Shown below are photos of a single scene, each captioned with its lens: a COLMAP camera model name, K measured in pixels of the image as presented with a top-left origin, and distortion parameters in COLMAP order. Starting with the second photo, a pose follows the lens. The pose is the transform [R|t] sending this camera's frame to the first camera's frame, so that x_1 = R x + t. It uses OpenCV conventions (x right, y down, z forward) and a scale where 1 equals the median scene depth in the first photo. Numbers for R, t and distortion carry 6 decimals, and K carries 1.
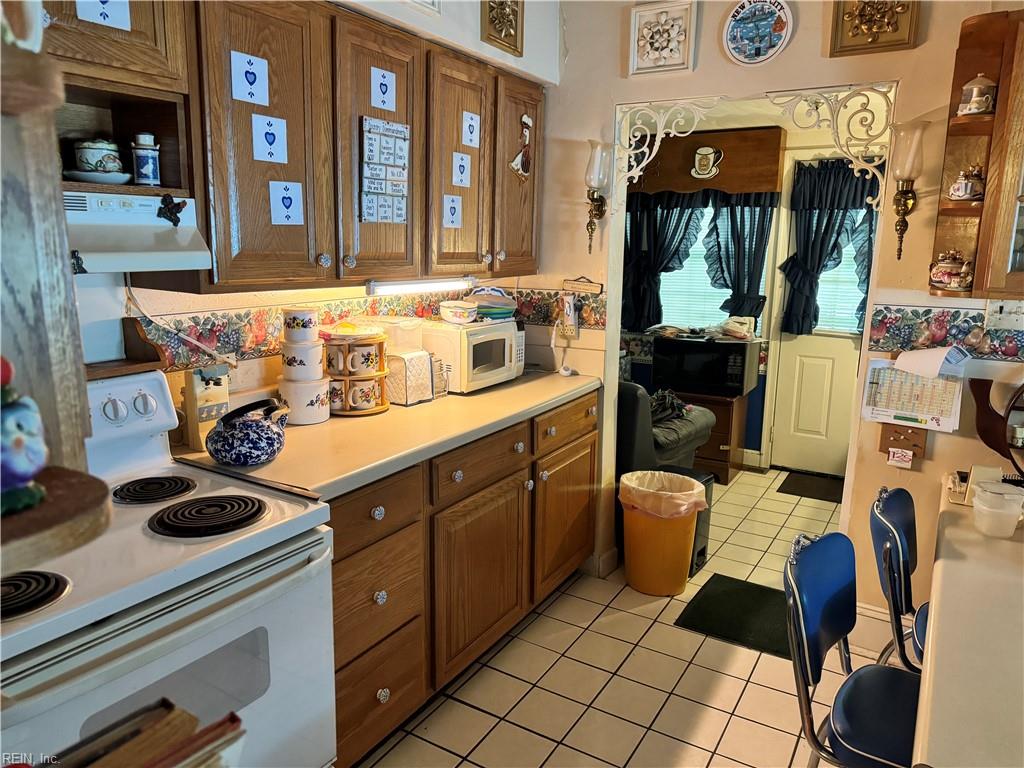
lens RADIAL K [[695.3, 0, 512.0], [0, 695.3, 384.0], [0, 0, 1]] dist [0.003092, -0.005922]
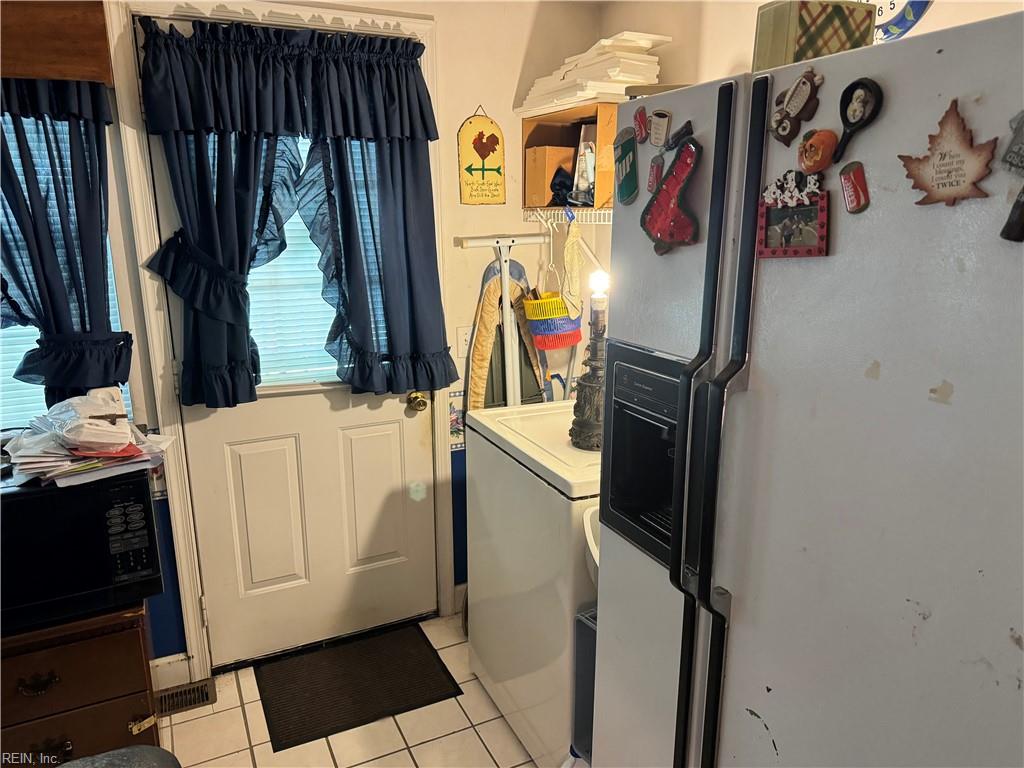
lens RADIAL K [[729.3, 0, 509.4], [0, 729.3, 386.2], [0, 0, 1]] dist [0.002328, -0.007255]
pose [[0.522256, -0.217230, 0.824657, 0.105910], [0.173318, 0.973868, 0.146772, -0.119737], [-0.834991, 0.066275, 0.546259, 0.556446]]
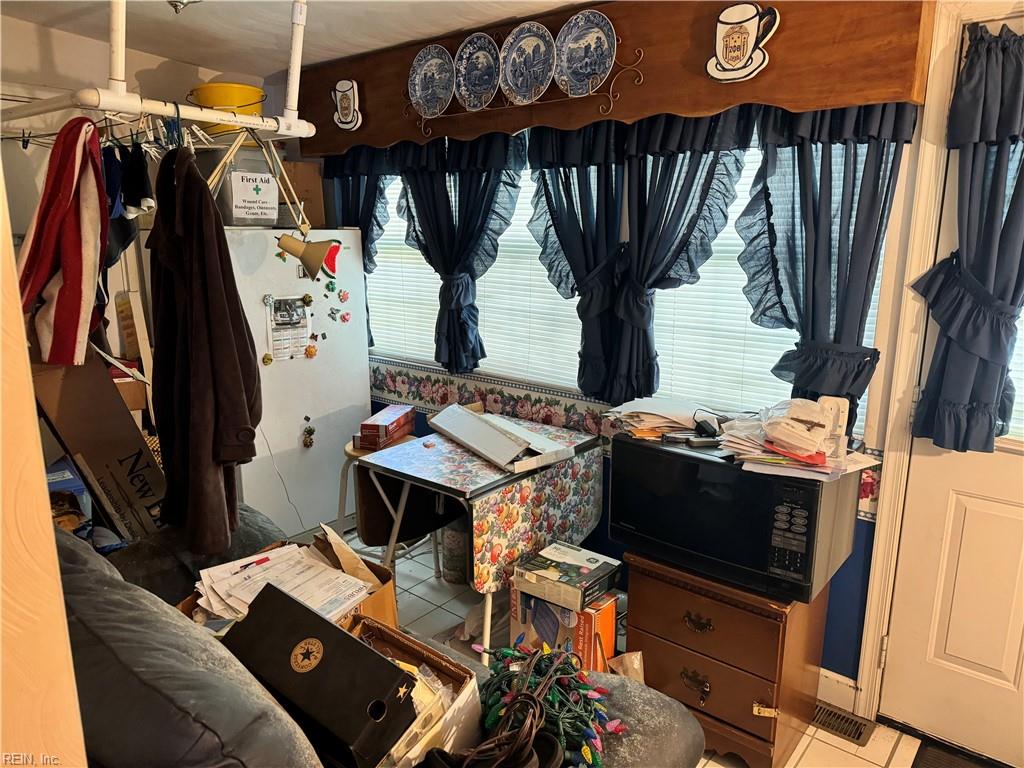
lens RADIAL K [[729.3, 0, 509.4], [0, 729.3, 386.2], [0, 0, 1]] dist [0.002328, -0.007255]
pose [[0.990109, 0.020953, -0.138724, 0.201196], [-0.017044, 0.999425, 0.029308, -0.113532], [0.139259, -0.026654, 0.989897, 0.517887]]
